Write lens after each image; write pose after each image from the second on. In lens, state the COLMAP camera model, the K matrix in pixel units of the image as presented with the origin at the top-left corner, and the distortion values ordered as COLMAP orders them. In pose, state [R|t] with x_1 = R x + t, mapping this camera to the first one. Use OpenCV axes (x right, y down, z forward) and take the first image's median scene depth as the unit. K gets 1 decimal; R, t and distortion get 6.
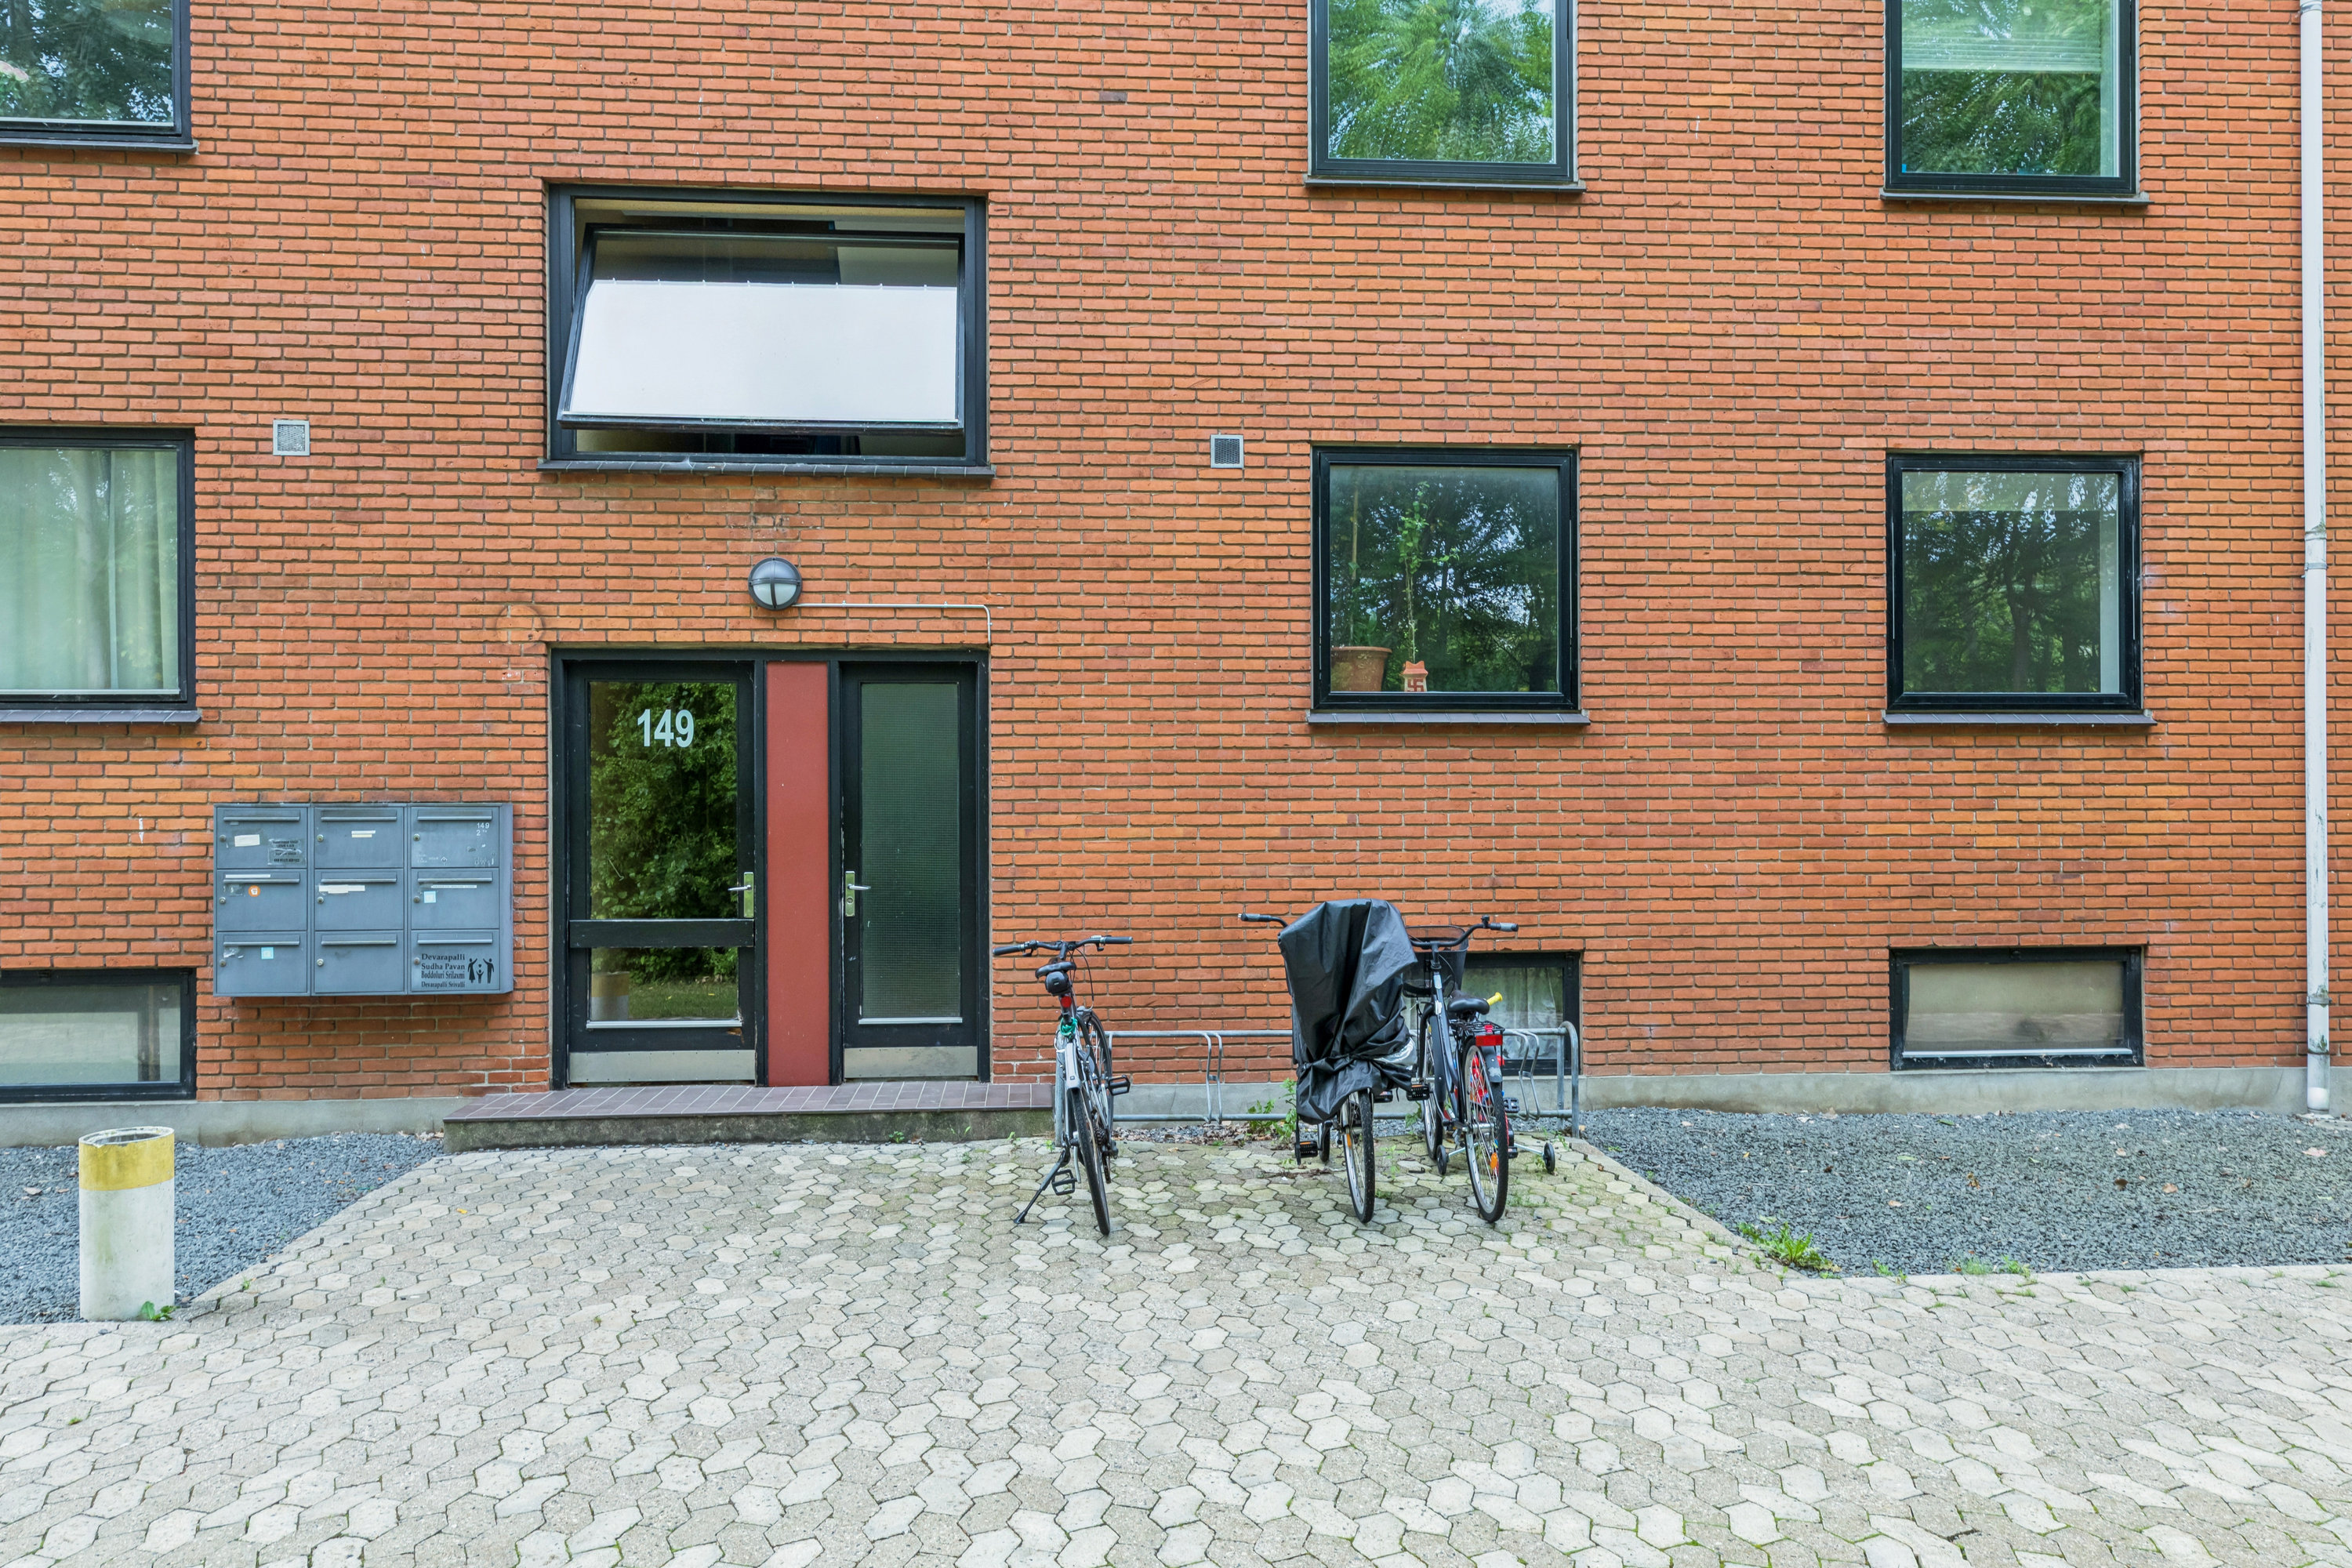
lens RADIAL K [[1407.1, 0, 1175.2], [0, 1407.1, 796.2], [0, 0, 1]] dist [0.015213, 0.000274]
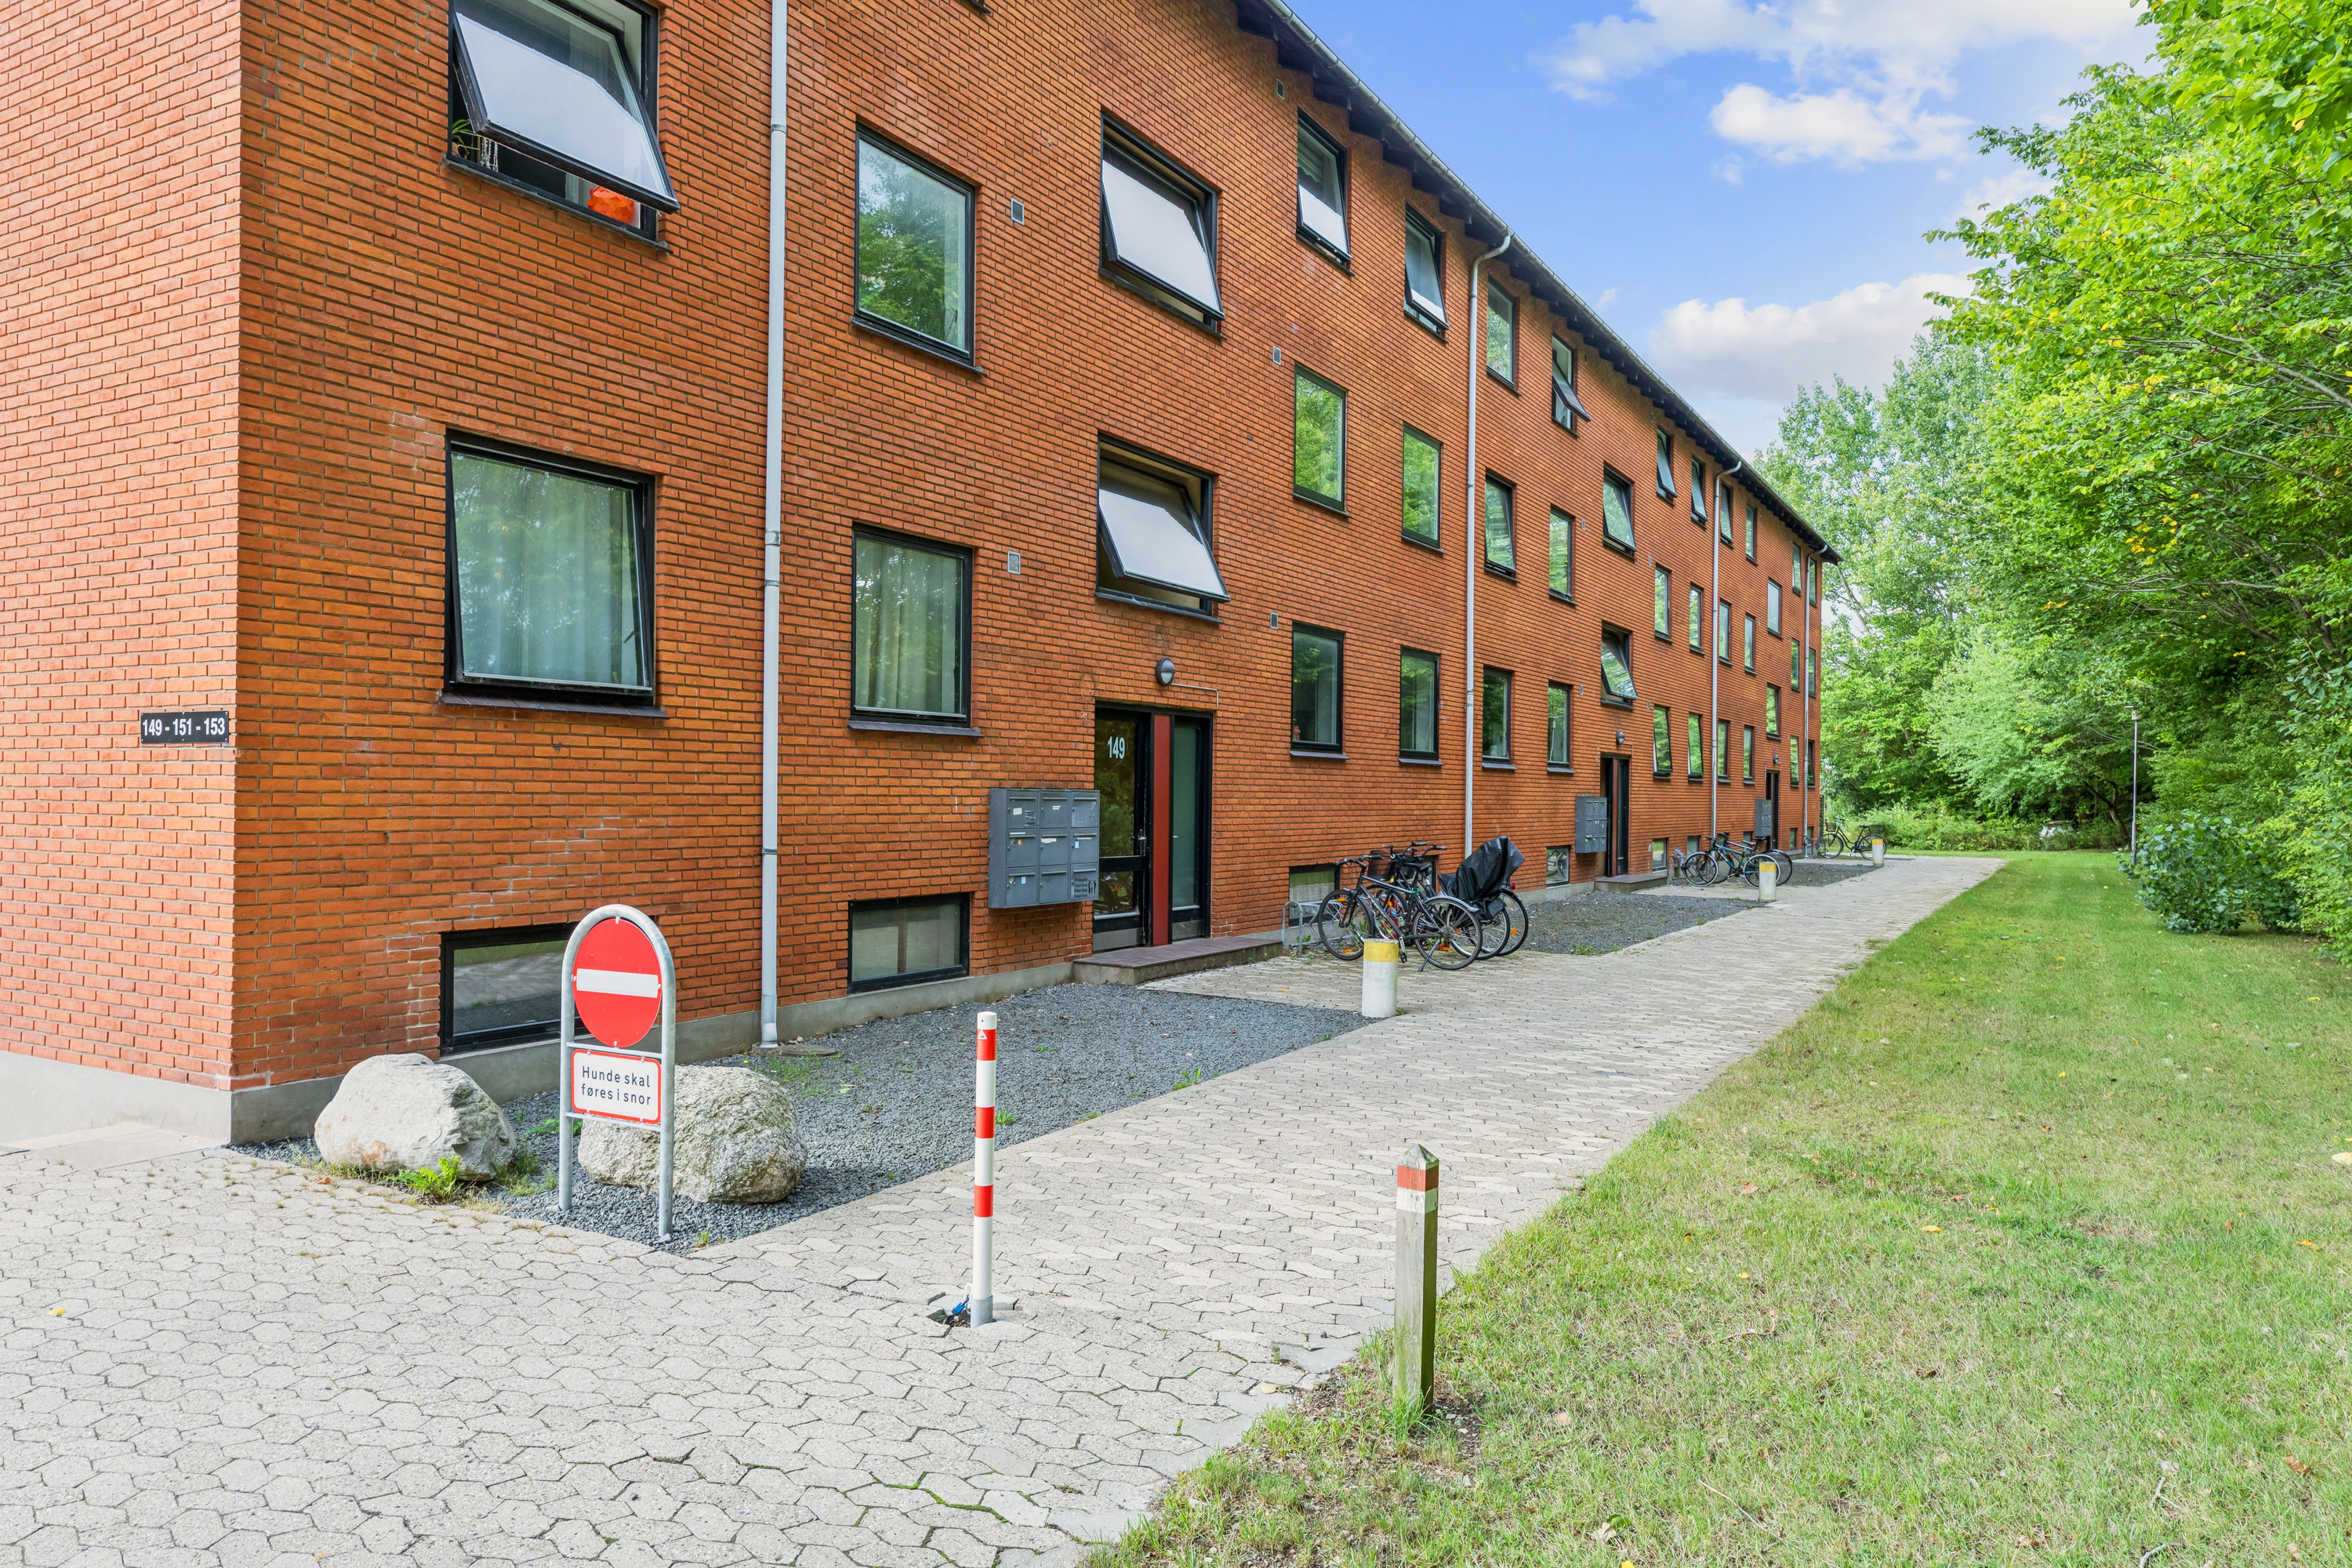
lens RADIAL K [[1407.1, 0, 1175.2], [0, 1407.1, 796.2], [0, 0, 1]] dist [0.015213, 0.000274]
pose [[0.599713, 0.009176, 0.800163, -1.730212], [-0.019331, 0.999809, 0.003023, 0.005294], [-0.799982, -0.017281, 0.599775, -0.112311]]
